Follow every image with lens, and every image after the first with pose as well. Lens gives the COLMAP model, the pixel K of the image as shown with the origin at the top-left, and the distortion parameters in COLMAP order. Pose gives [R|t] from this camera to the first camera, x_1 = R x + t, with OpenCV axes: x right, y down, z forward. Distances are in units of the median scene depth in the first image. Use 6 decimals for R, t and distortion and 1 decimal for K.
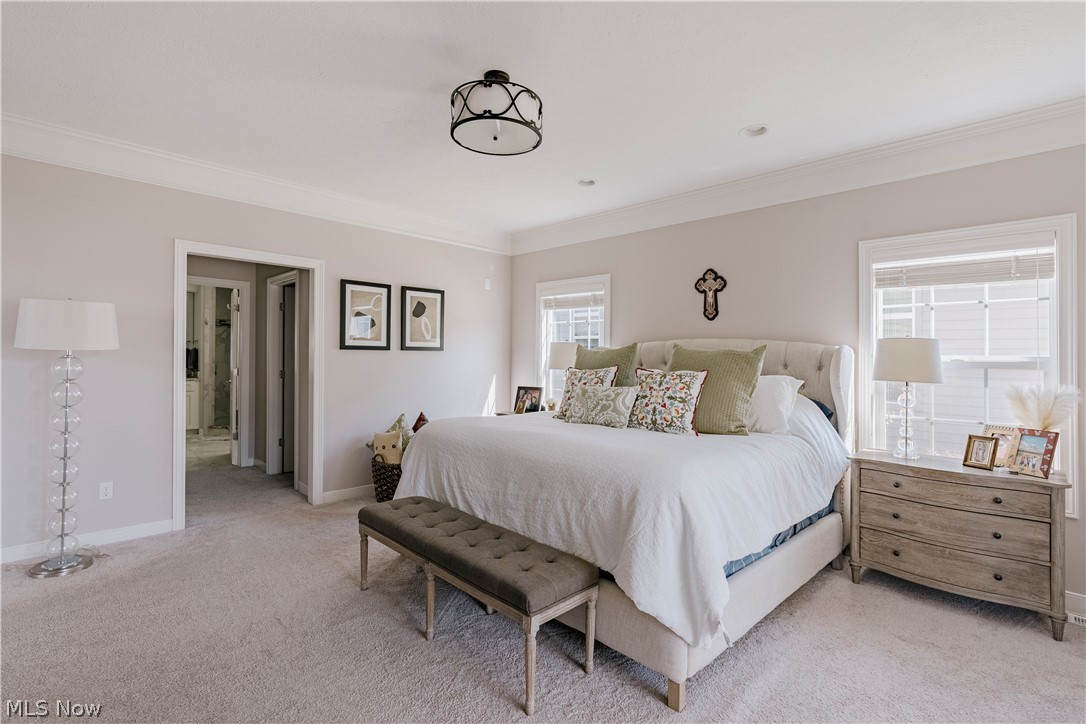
lens RADIAL K [[505.8, 0, 543.3], [0, 505.8, 357.6], [0, 0, 1]] dist [-0.002336, -0.000042]
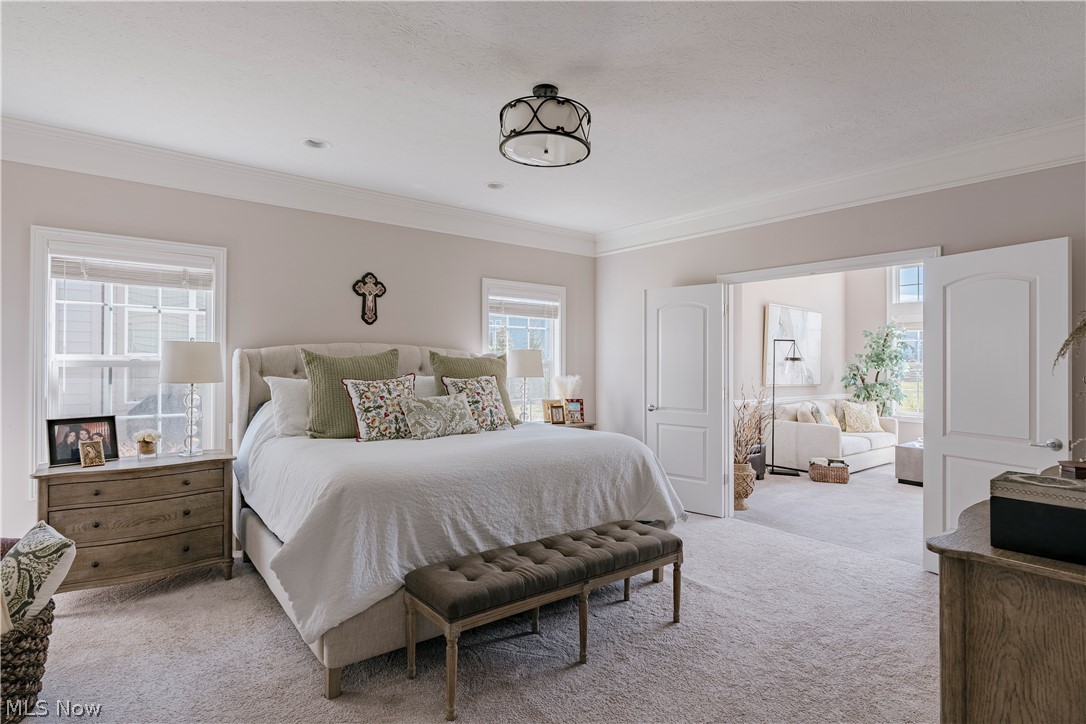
lens RADIAL K [[563.4, 0, 543.0], [0, 563.4, 359.7], [0, 0, 1]] dist [-0.015102, -0.000453]
pose [[0.120012, -0.013499, 0.992681, -0.806068], [-0.006239, 0.999878, 0.014351, -0.025445], [-0.992753, -0.007916, 0.119914, 0.588374]]
